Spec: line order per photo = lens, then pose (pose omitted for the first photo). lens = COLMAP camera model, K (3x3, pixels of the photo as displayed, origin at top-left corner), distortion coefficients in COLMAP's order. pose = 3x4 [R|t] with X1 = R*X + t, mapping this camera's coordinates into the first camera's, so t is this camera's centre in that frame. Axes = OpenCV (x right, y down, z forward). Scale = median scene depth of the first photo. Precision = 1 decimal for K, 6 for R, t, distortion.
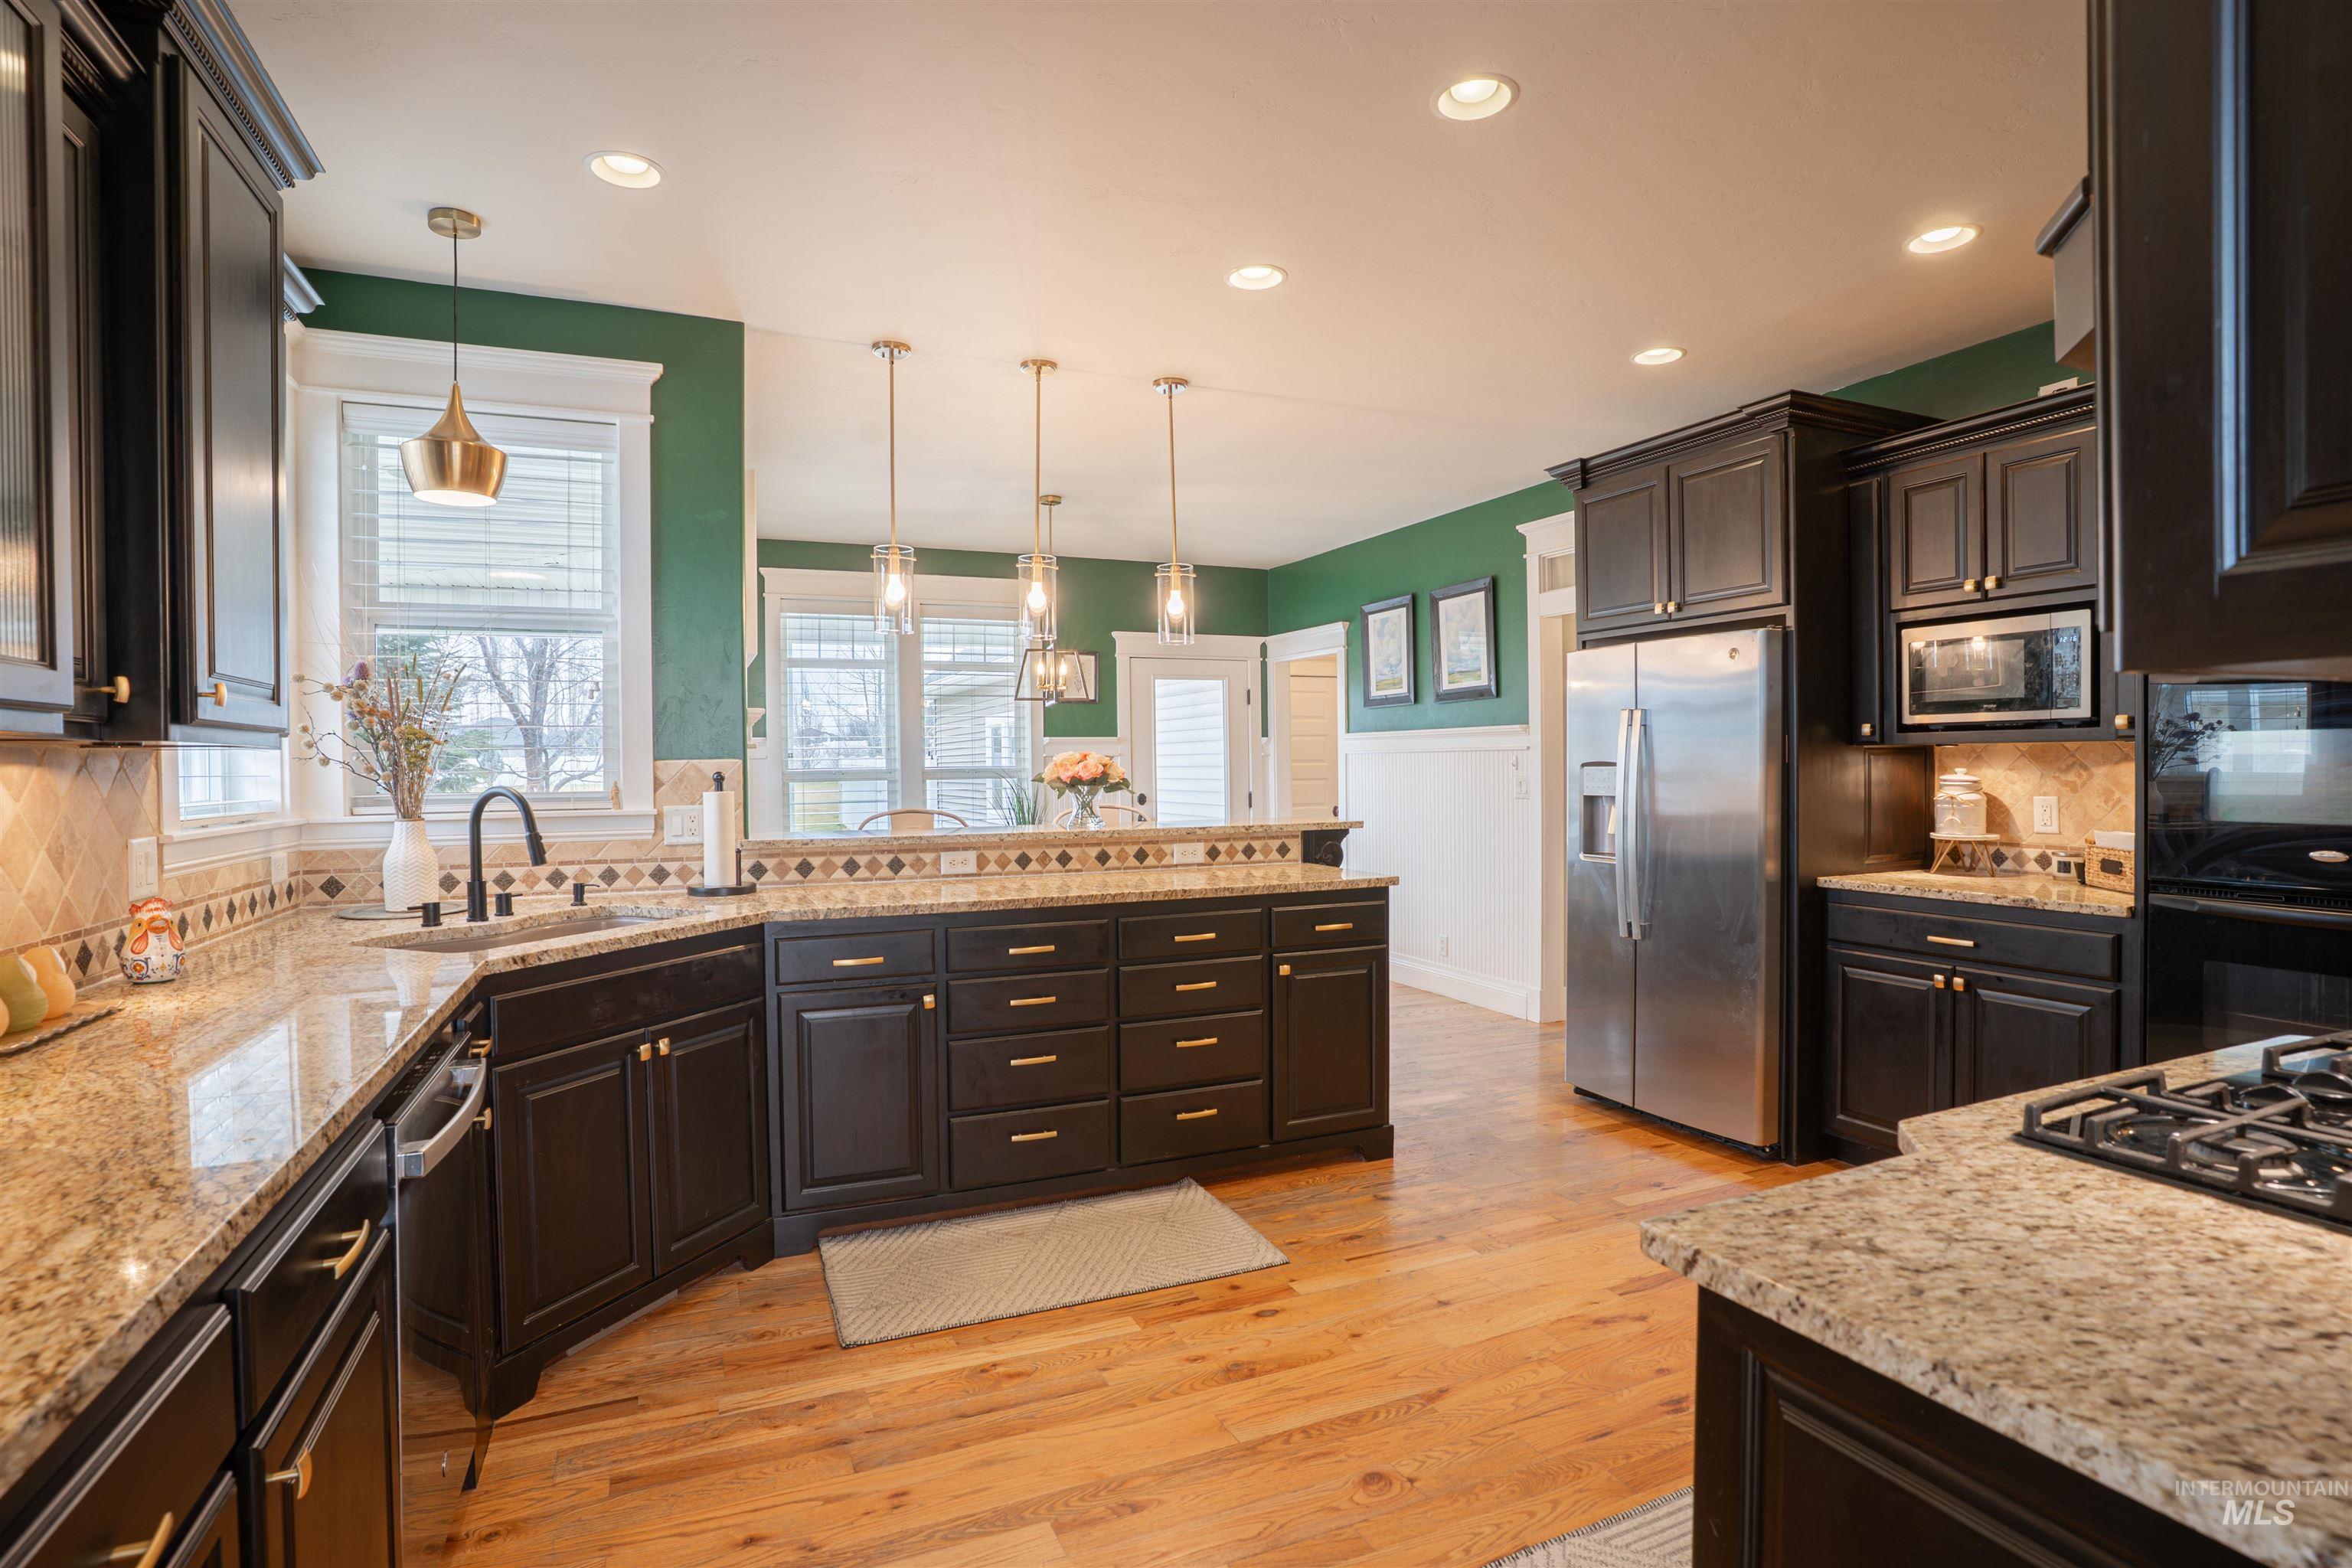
lens RADIAL K [[1177.9, 0, 1176.0], [0, 1177.9, 784.0], [0, 0, 1]] dist [-0.094003, 0.055456]
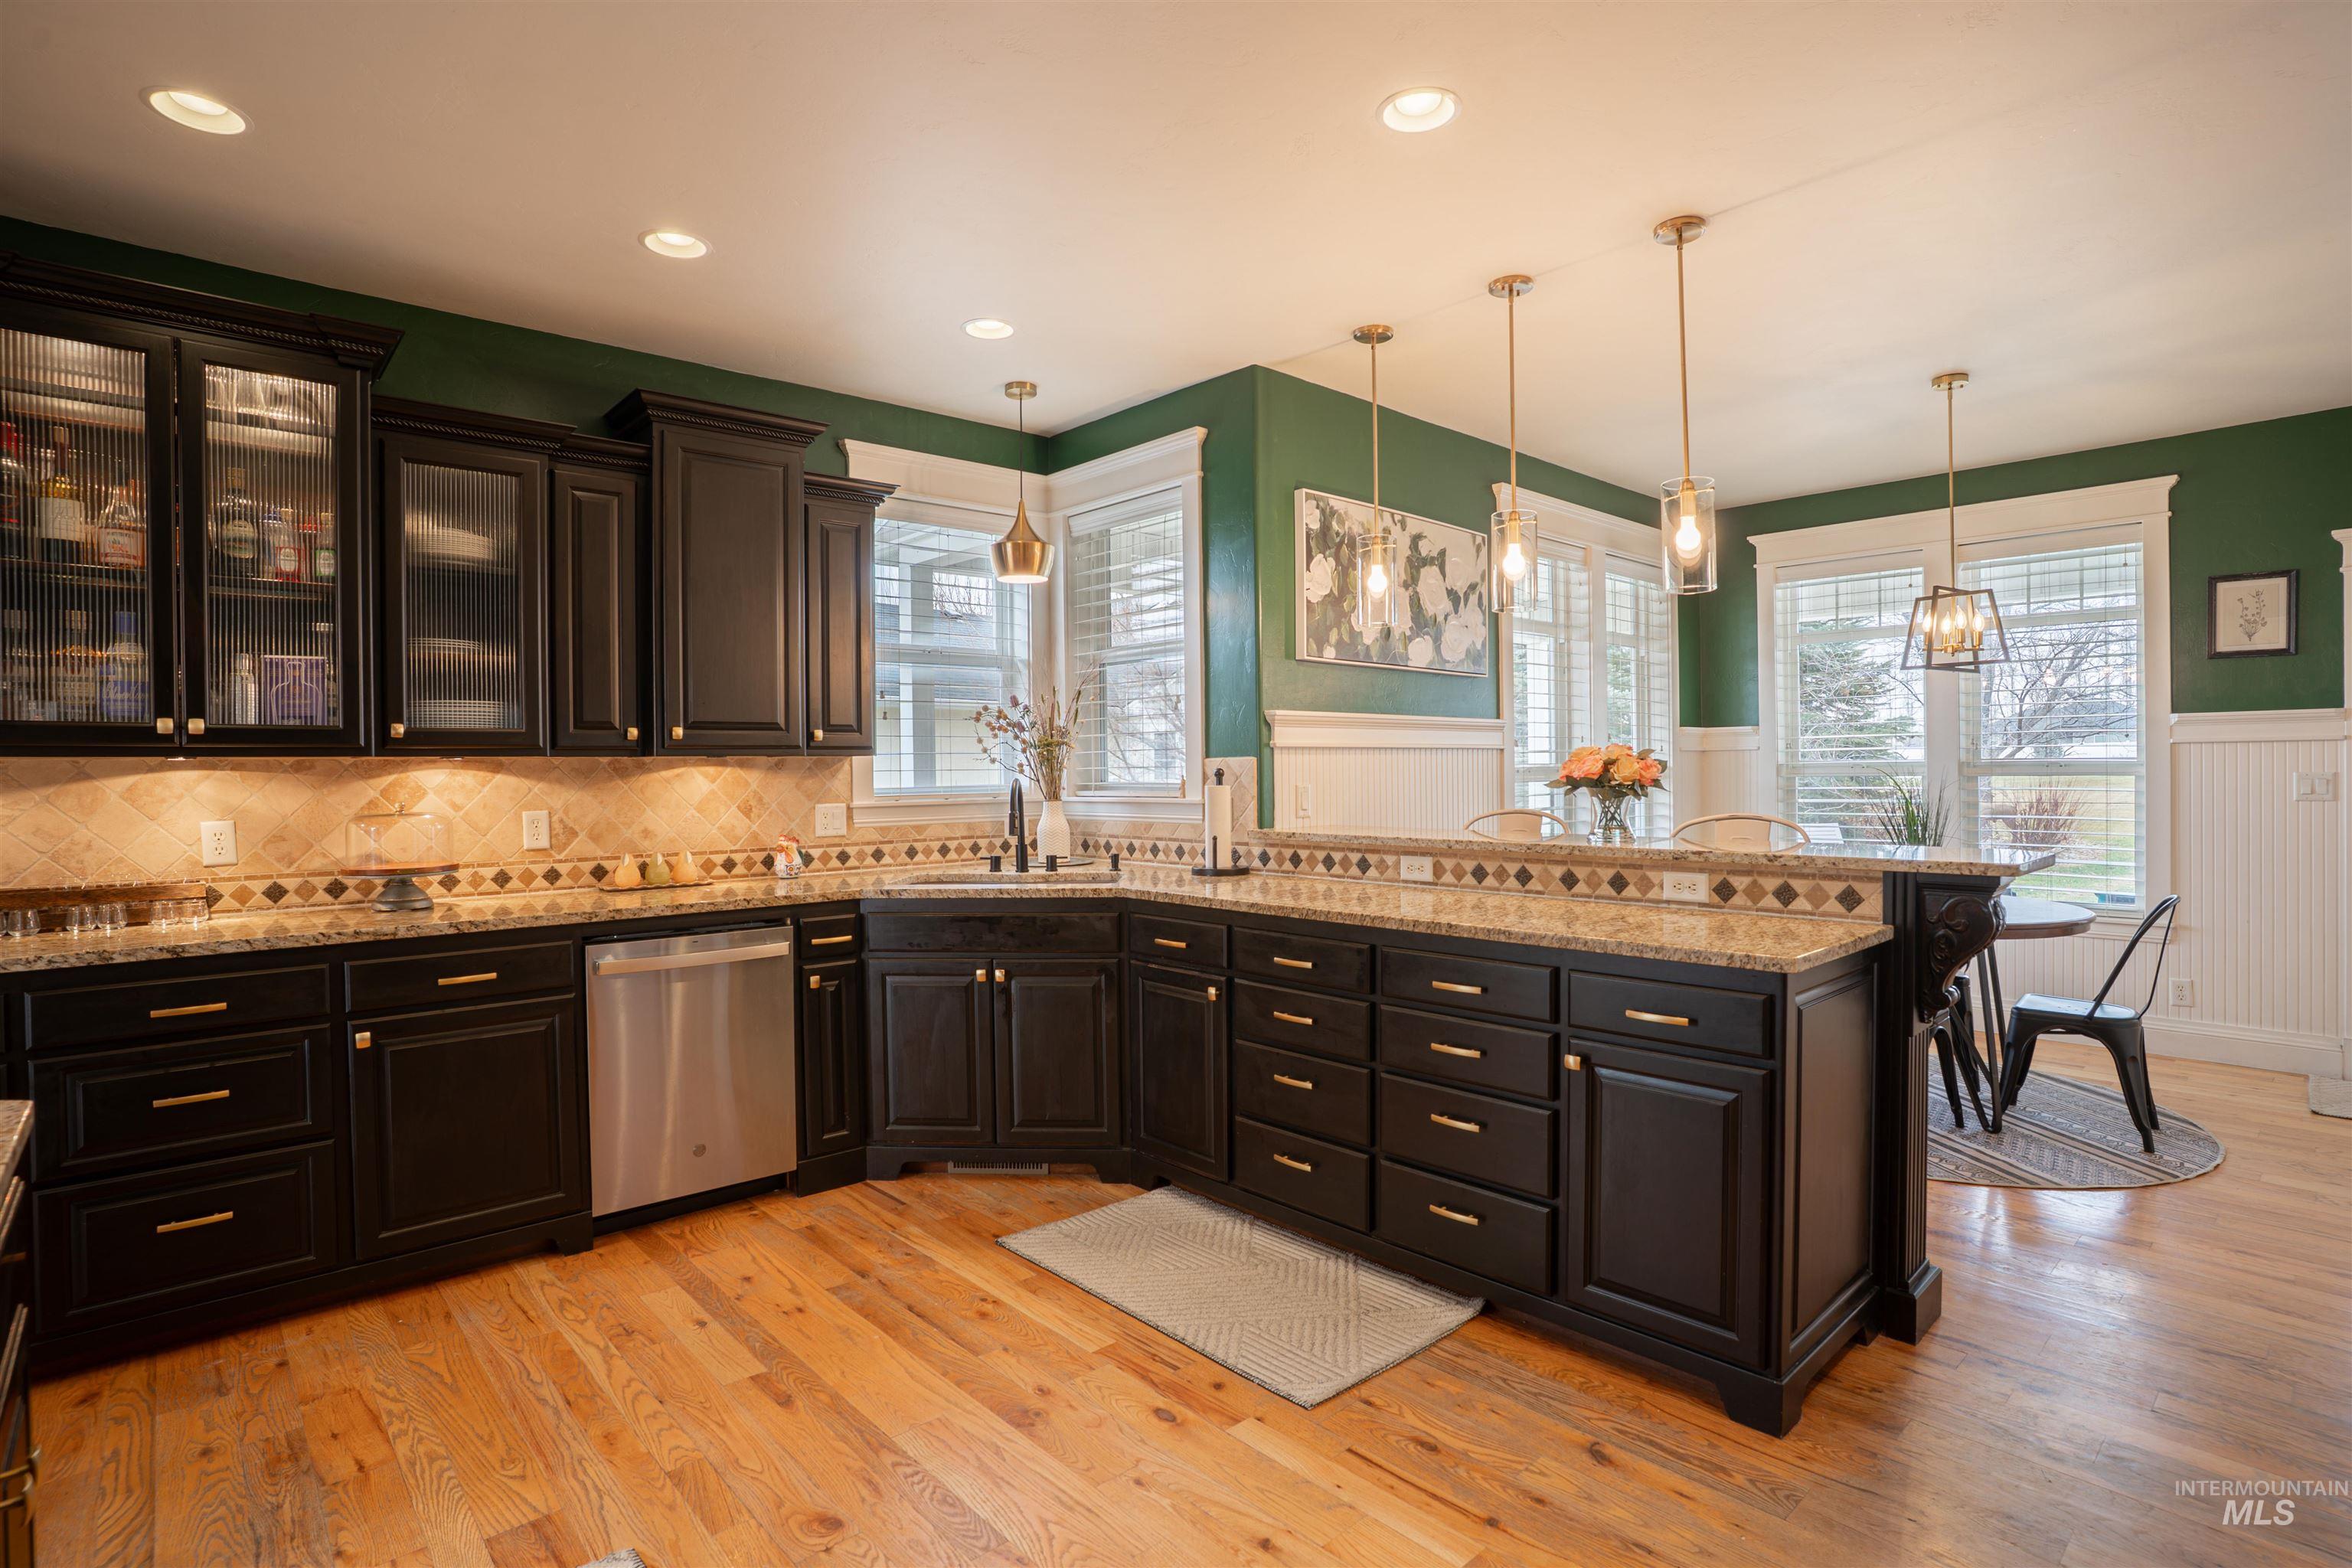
lens RADIAL K [[1177.9, 0, 1176.0], [0, 1177.9, 784.0], [0, 0, 1]] dist [-0.094003, 0.055456]
pose [[0.307973, 0.019530, -0.951195, 0.697526], [-0.008734, 0.999805, 0.017700, -0.015204], [0.951355, 0.002857, 0.308084, 0.597884]]
